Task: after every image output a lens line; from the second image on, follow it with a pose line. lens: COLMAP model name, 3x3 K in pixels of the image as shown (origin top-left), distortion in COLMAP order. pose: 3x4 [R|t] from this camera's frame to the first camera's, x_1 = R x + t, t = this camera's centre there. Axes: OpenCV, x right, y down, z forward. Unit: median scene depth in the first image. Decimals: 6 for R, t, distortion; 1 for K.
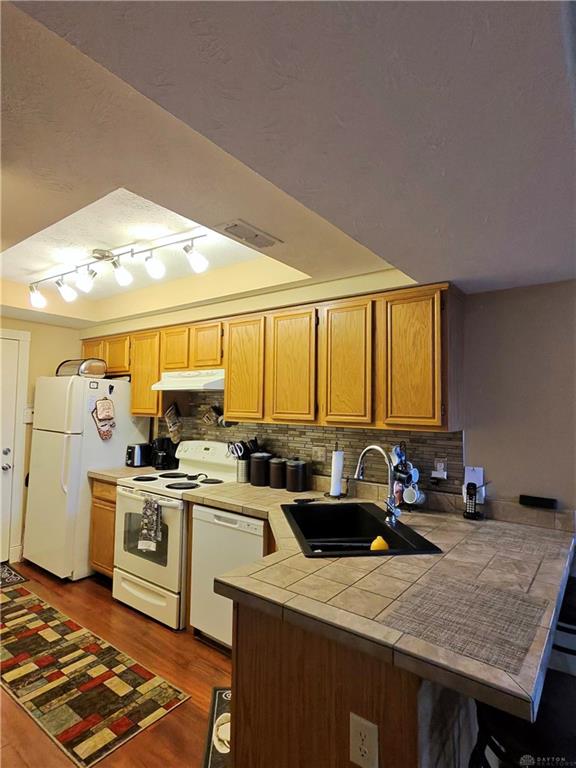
lens RADIAL K [[426.2, 0, 288.0], [0, 426.2, 384.0], [0, 0, 1]] dist [0.000841, -0.000289]
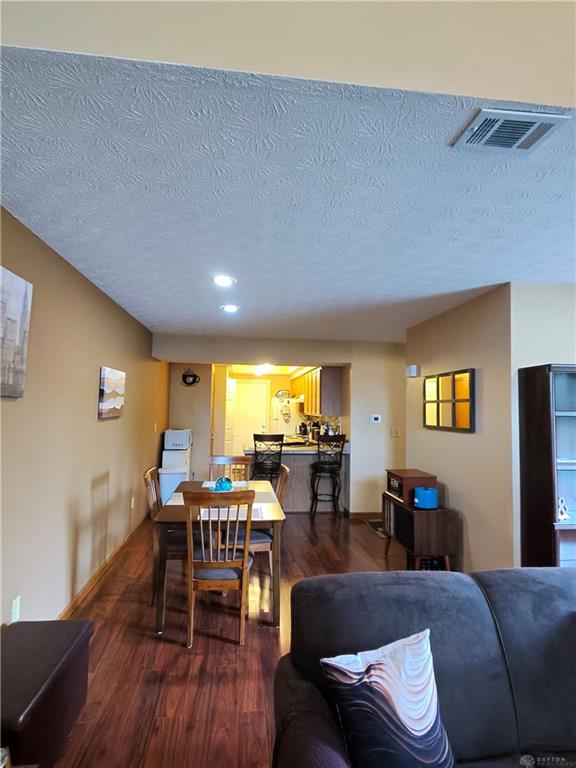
lens RADIAL K [[426.2, 0, 288.0], [0, 426.2, 384.0], [0, 0, 1]] dist [0.000841, -0.000289]
pose [[0.687489, -0.043752, -0.724876, 1.677494], [0.030261, 0.999042, -0.031599, -0.018711], [0.725564, -0.000211, 0.688154, -0.867420]]
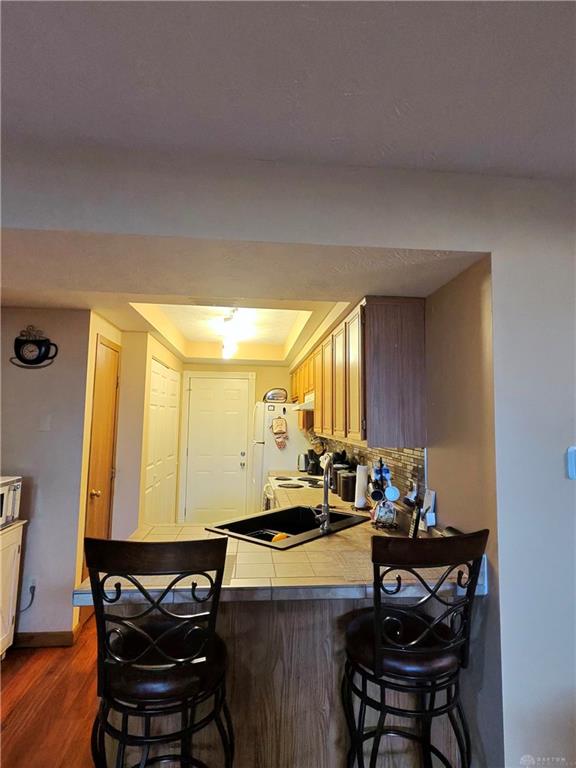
lens RADIAL K [[426.2, 0, 288.0], [0, 426.2, 384.0], [0, 0, 1]] dist [0.000841, -0.000289]
pose [[0.673198, -0.067202, -0.736402, 0.685440], [0.030394, 0.997535, -0.063246, 0.016695], [0.738838, 0.020195, 0.673581, 0.137229]]
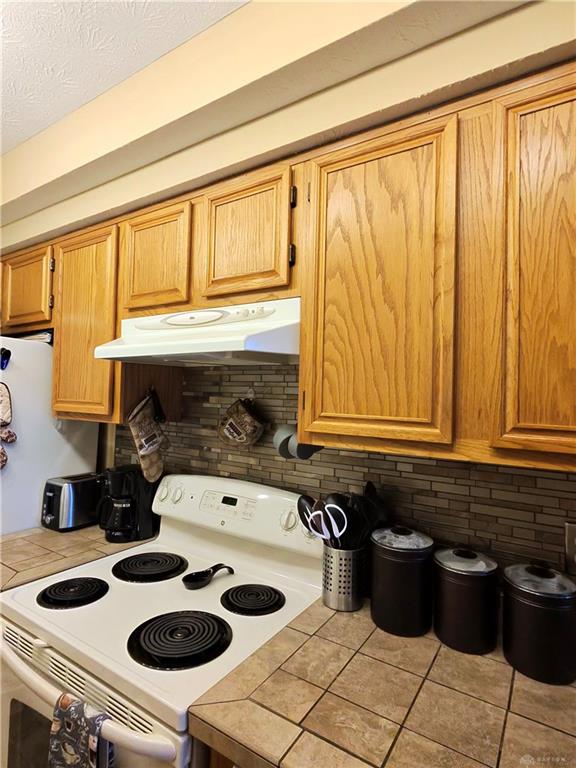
lens RADIAL K [[426.2, 0, 288.0], [0, 426.2, 384.0], [0, 0, 1]] dist [0.000841, -0.000289]
pose [[0.997330, 0.012945, 0.071866, -0.183384], [-0.014633, 0.999628, 0.023021, 0.028833], [-0.071541, -0.024012, 0.997149, 0.642593]]
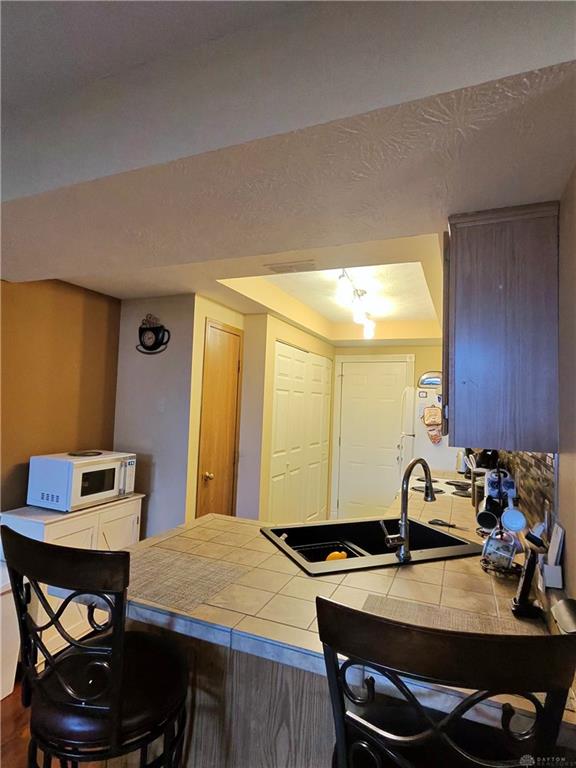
lens RADIAL K [[426.3, 0, 277.9], [0, 426.3, 383.0], [0, 0, 1]] dist [-0.001925, 0.000219]
pose [[0.229896, -0.057397, -0.971521, 0.659735], [0.015610, 0.998348, -0.055288, 0.034327], [0.973090, -0.002455, 0.230412, 0.413982]]
